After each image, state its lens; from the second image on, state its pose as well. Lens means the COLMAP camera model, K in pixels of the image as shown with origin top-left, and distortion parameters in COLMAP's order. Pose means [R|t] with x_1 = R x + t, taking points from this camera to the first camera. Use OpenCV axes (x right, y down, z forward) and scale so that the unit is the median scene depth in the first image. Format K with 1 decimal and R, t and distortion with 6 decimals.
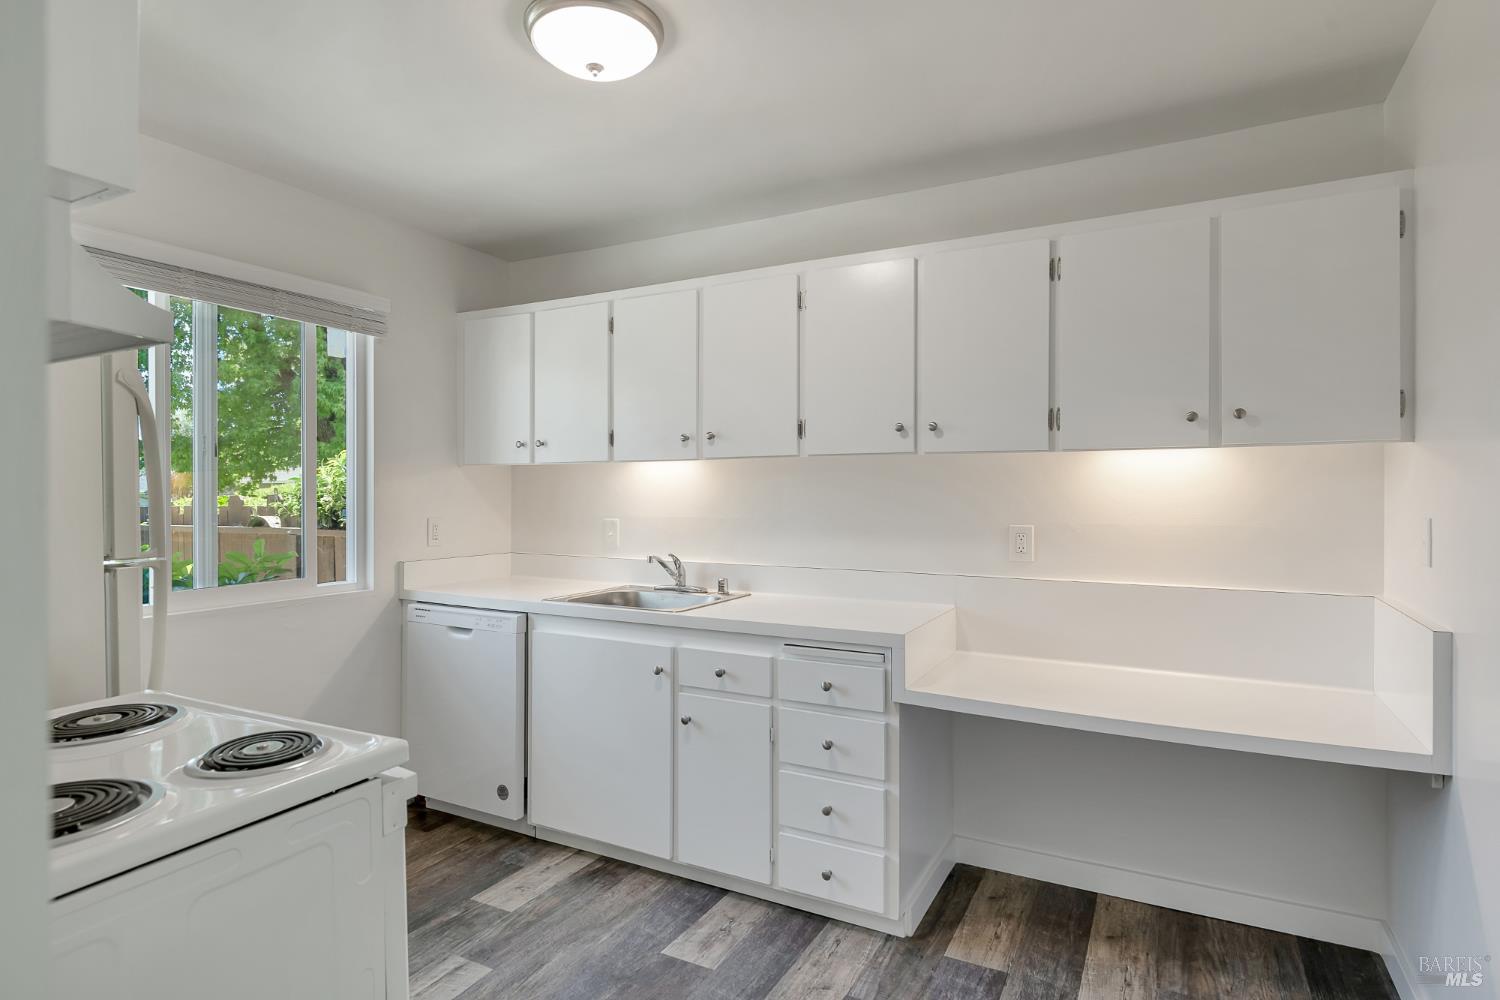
lens RADIAL K [[766.7, 0, 755.5], [0, 766.7, 487.9], [0, 0, 1]] dist [0.001151, -0.000867]
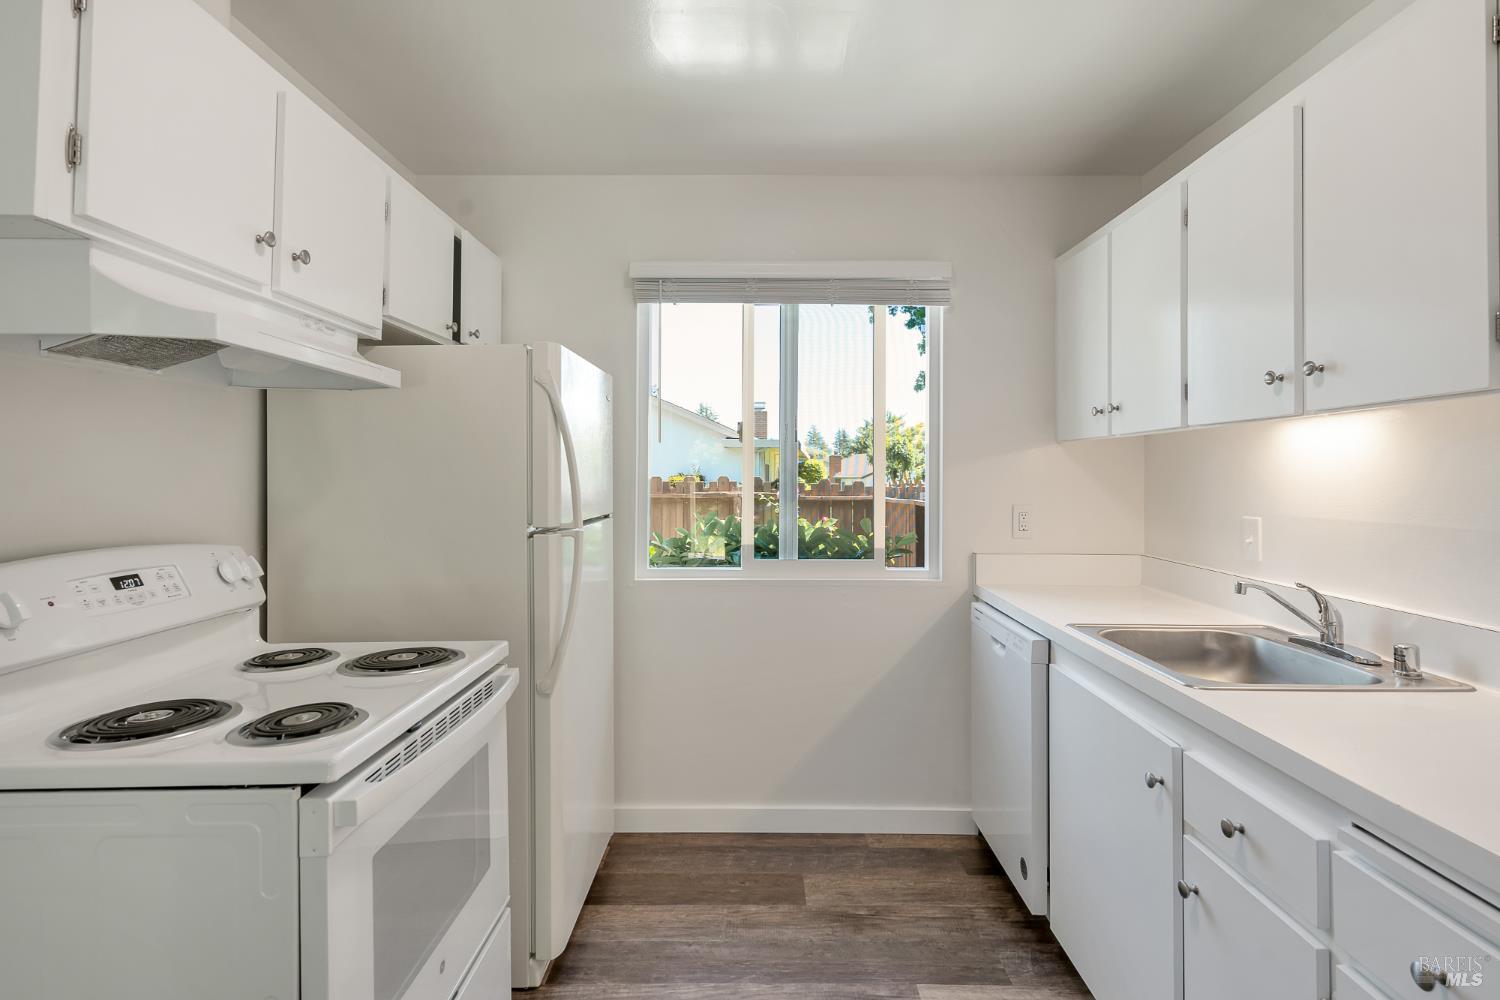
lens RADIAL K [[753.8, 0, 765.5], [0, 753.8, 454.2], [0, 0, 1]] dist [-0.005077, -0.000925]
pose [[0.462151, -0.022099, -0.886526, 0.219842], [-0.000840, 0.999678, -0.025357, 0.004774], [0.886801, 0.012463, 0.461983, 0.417570]]
